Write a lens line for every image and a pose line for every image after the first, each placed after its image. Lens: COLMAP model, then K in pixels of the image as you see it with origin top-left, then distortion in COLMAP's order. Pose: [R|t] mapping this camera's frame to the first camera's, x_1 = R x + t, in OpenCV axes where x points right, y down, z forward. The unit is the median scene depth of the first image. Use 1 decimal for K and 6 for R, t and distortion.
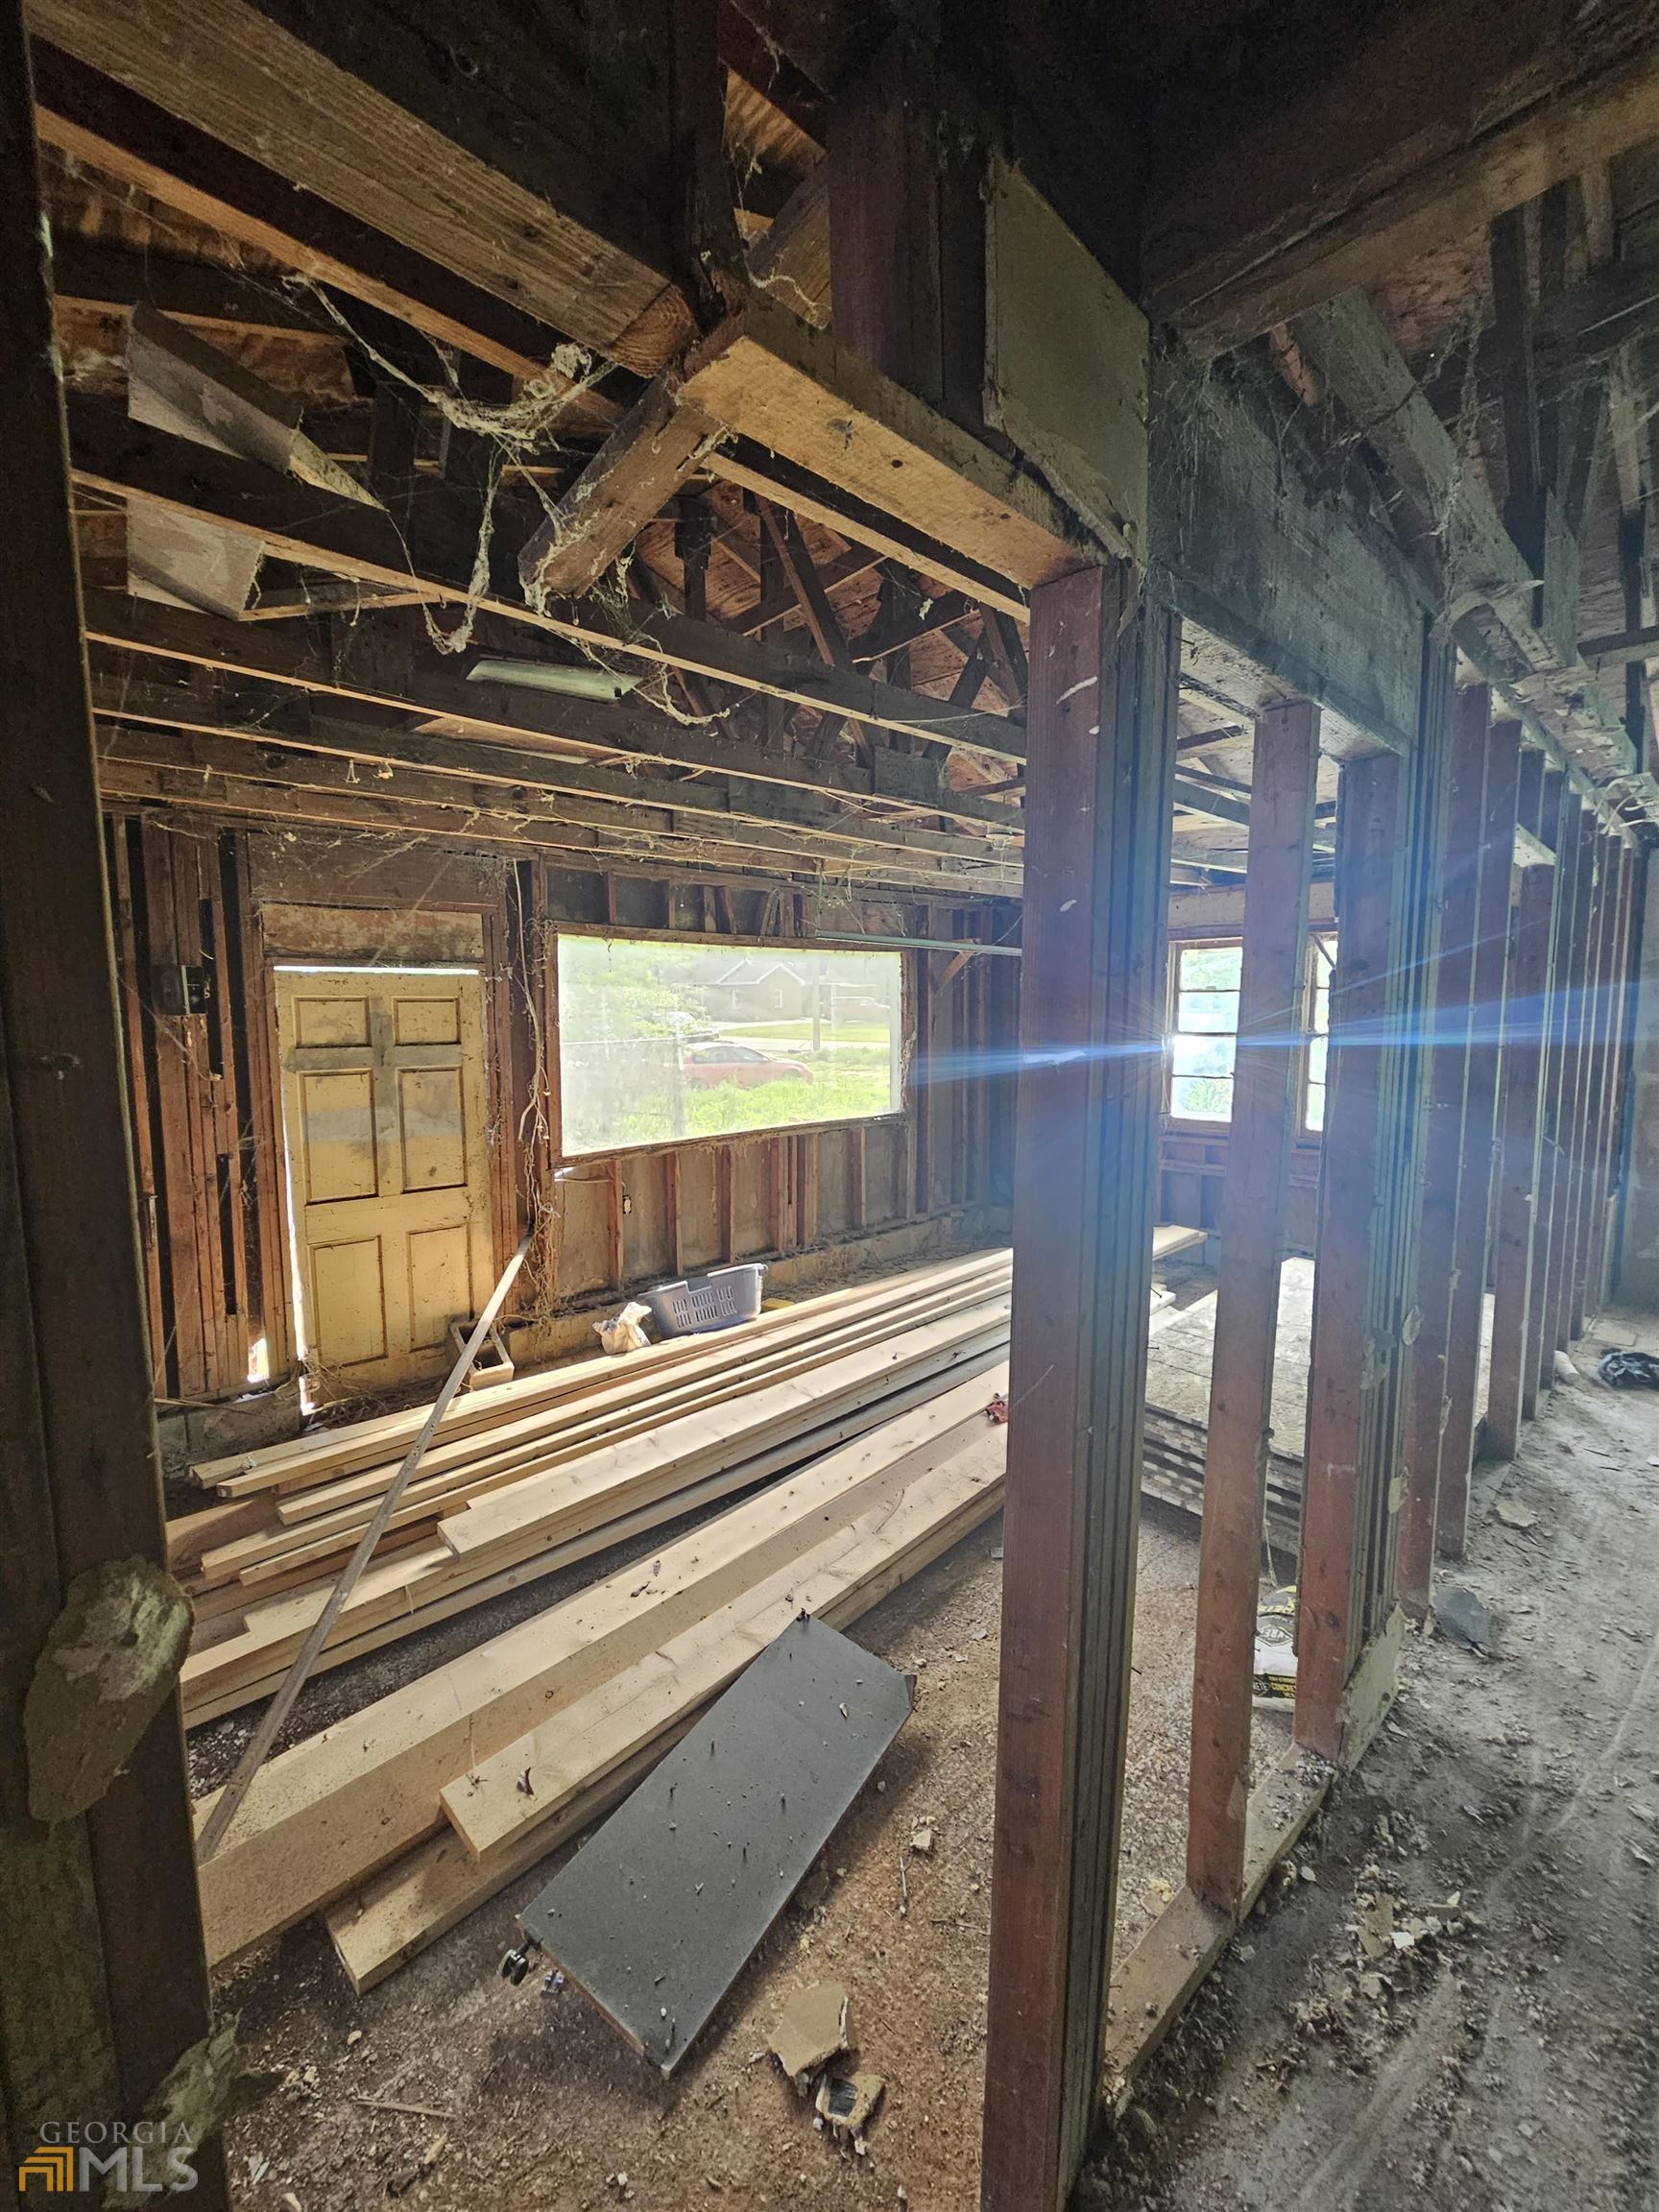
lens RADIAL K [[906.3, 0, 836.6], [0, 906.3, 1096.5], [0, 0, 1]] dist [-0.000513, -0.001428]
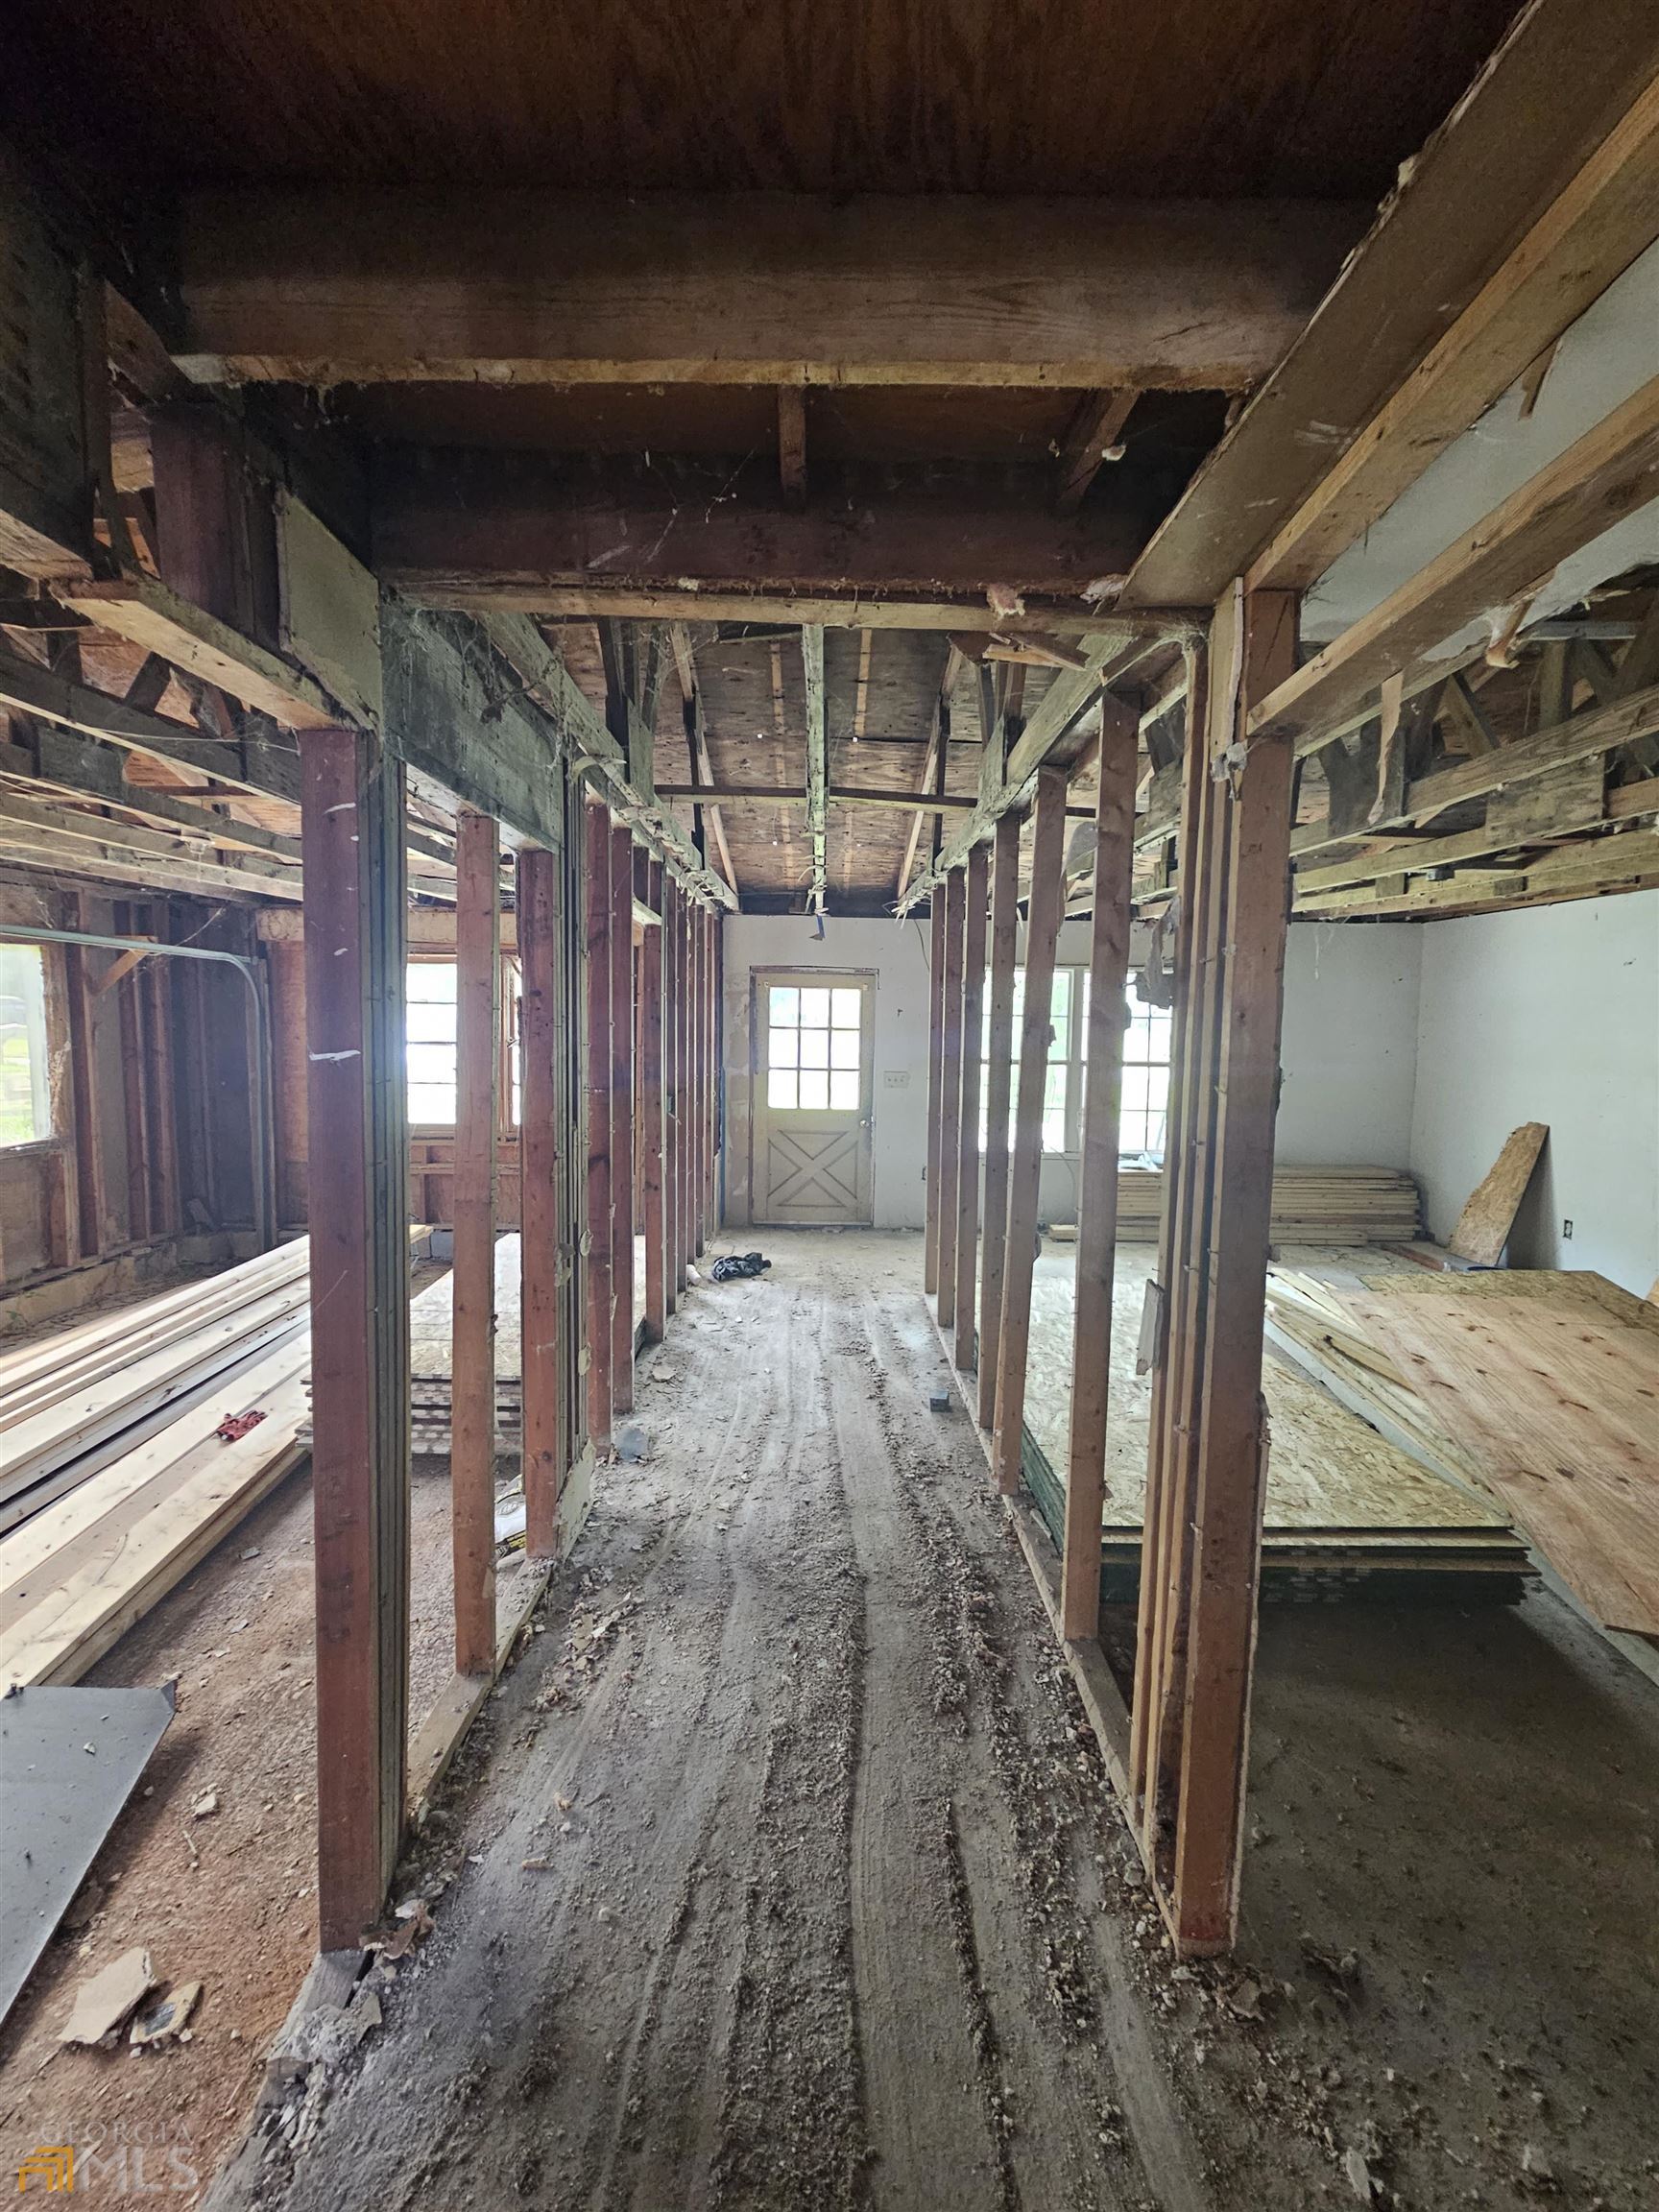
lens RADIAL K [[906.3, 0, 832.3], [0, 906.3, 1092.3], [0, 0, 1]] dist [-0.000513, -0.001428]
pose [[0.683729, -0.044399, 0.728384, -0.144007], [0.055284, 0.998430, 0.008964, 0.023521], [-0.727639, 0.034139, 0.685110, -0.296050]]
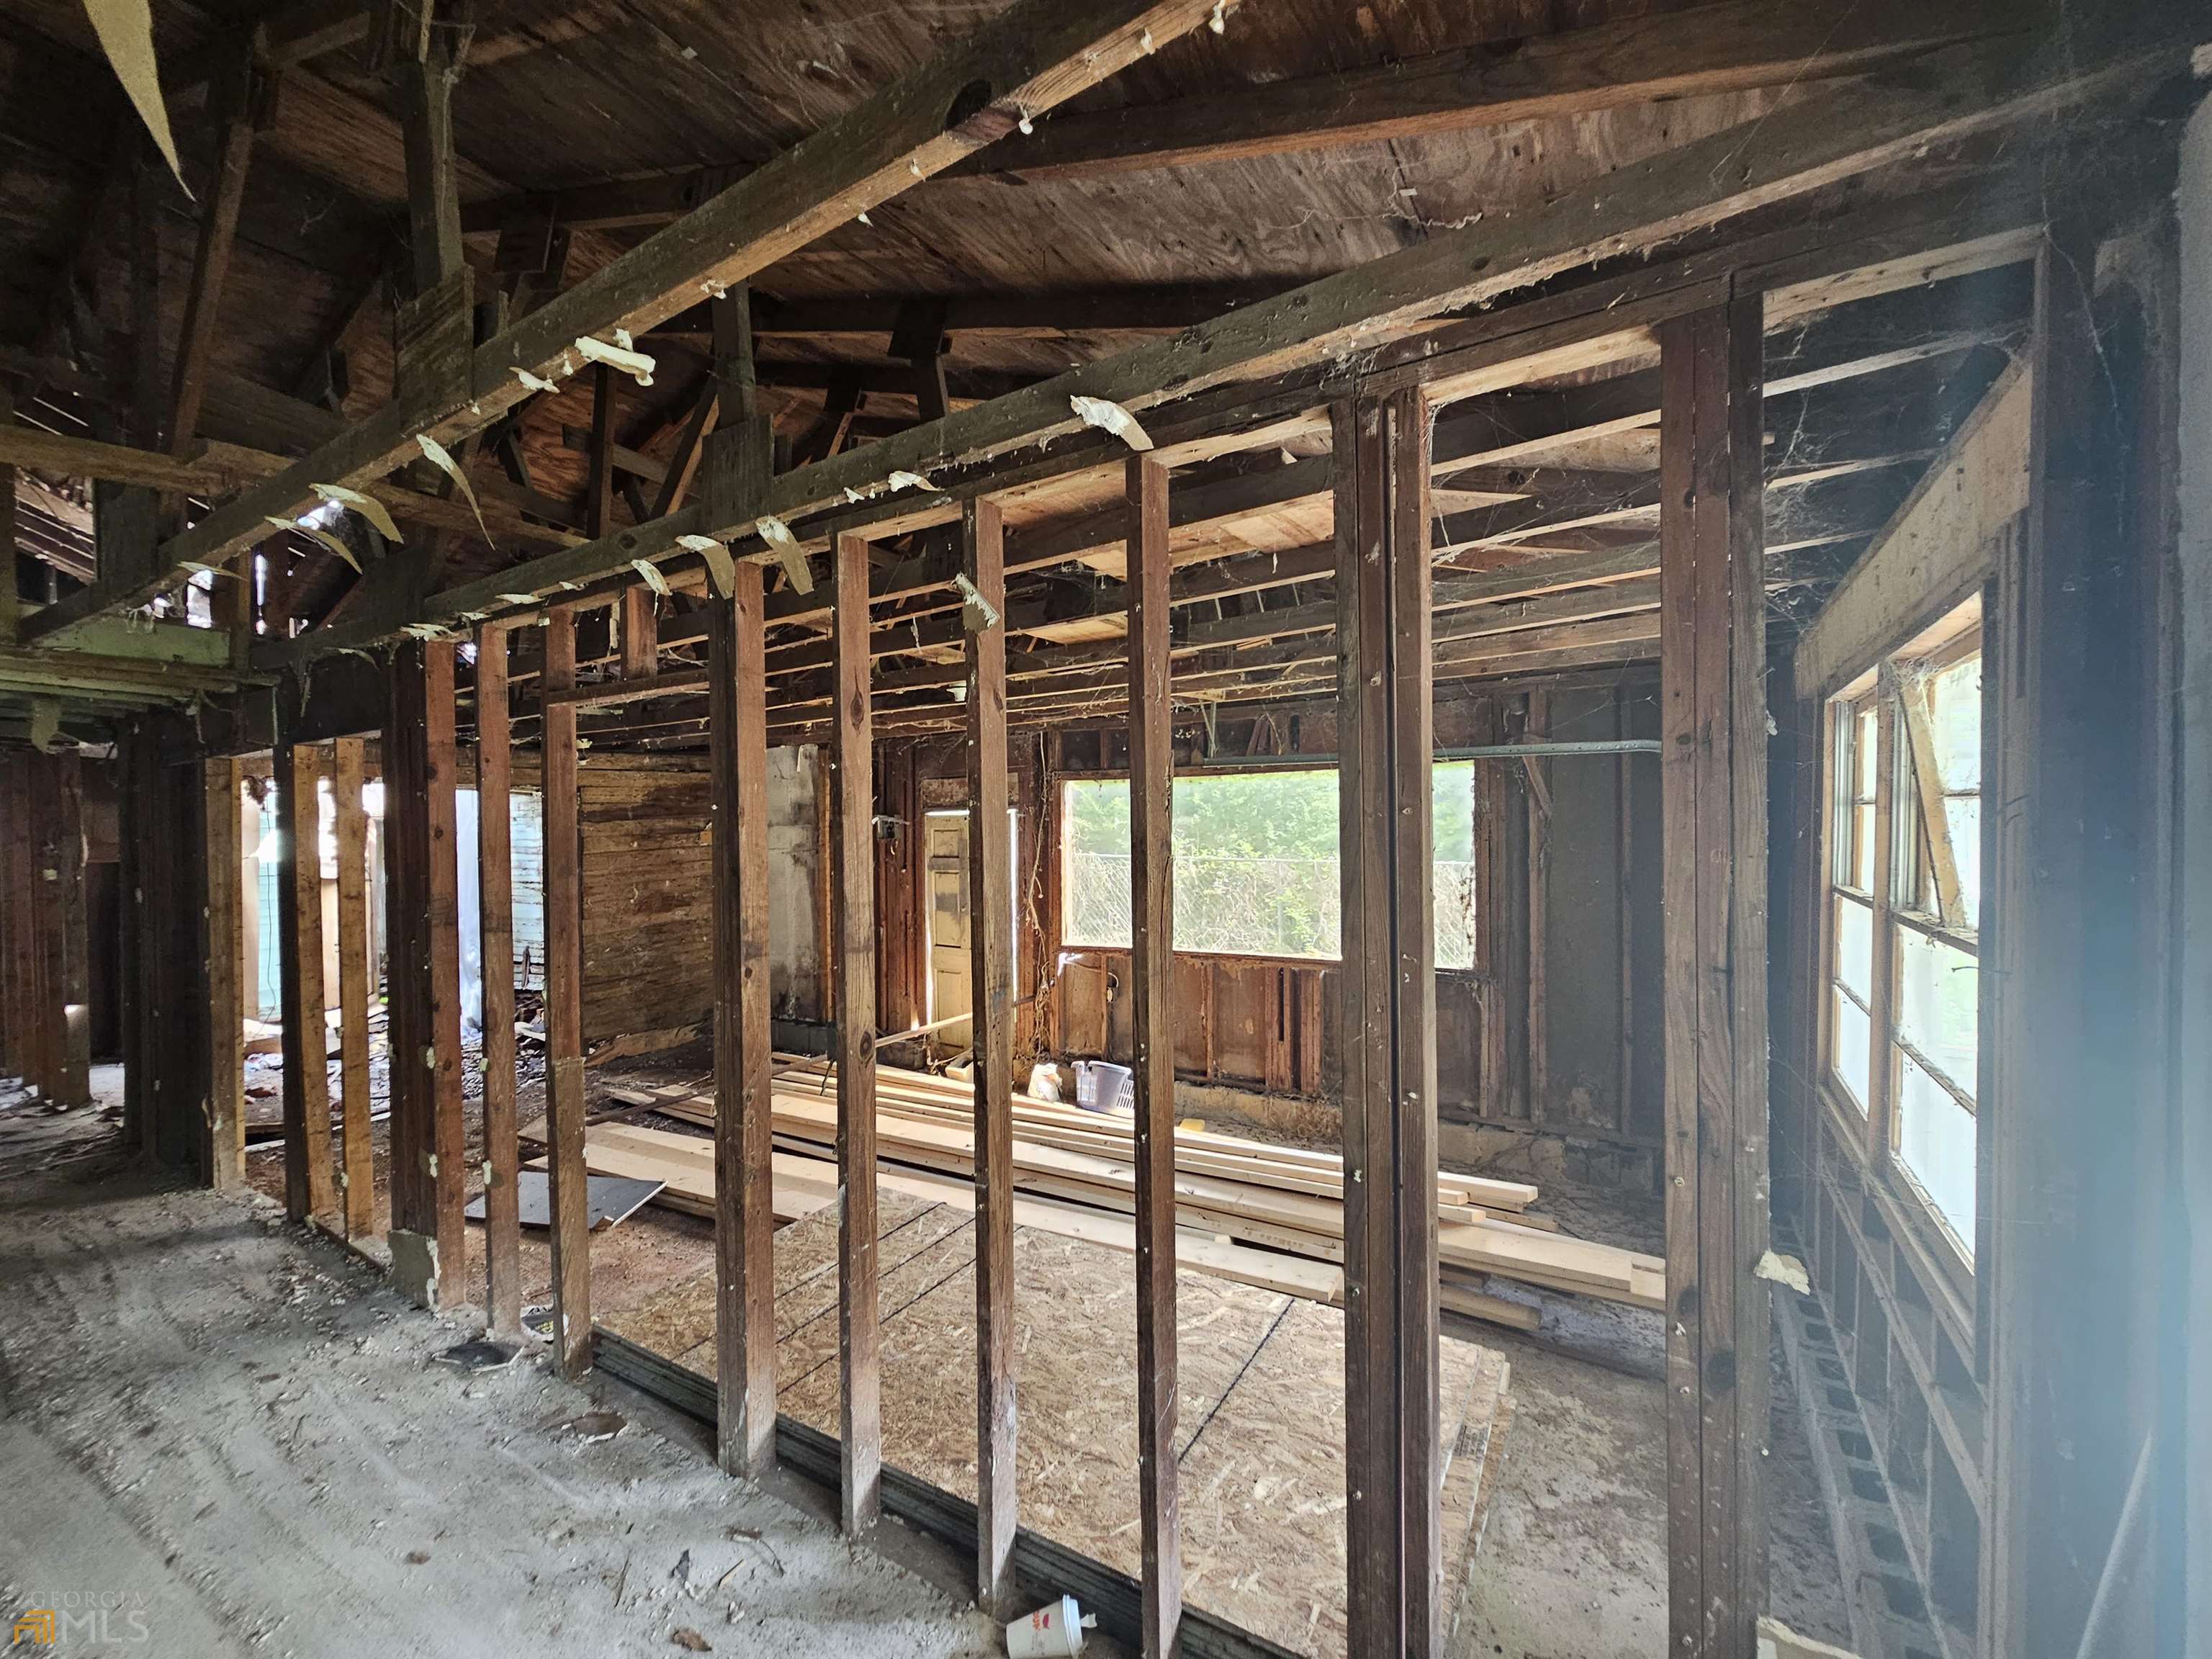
lens RADIAL K [[906.3, 0, 1094.7], [0, 906.3, 828.2], [0, 0, 1]] dist [-0.000513, -0.001428]
pose [[0.242612, 0.002801, -0.970119, 2.534170], [-0.079940, 0.996653, -0.017114, -0.216475], [0.966824, 0.081704, 0.242024, 1.775697]]
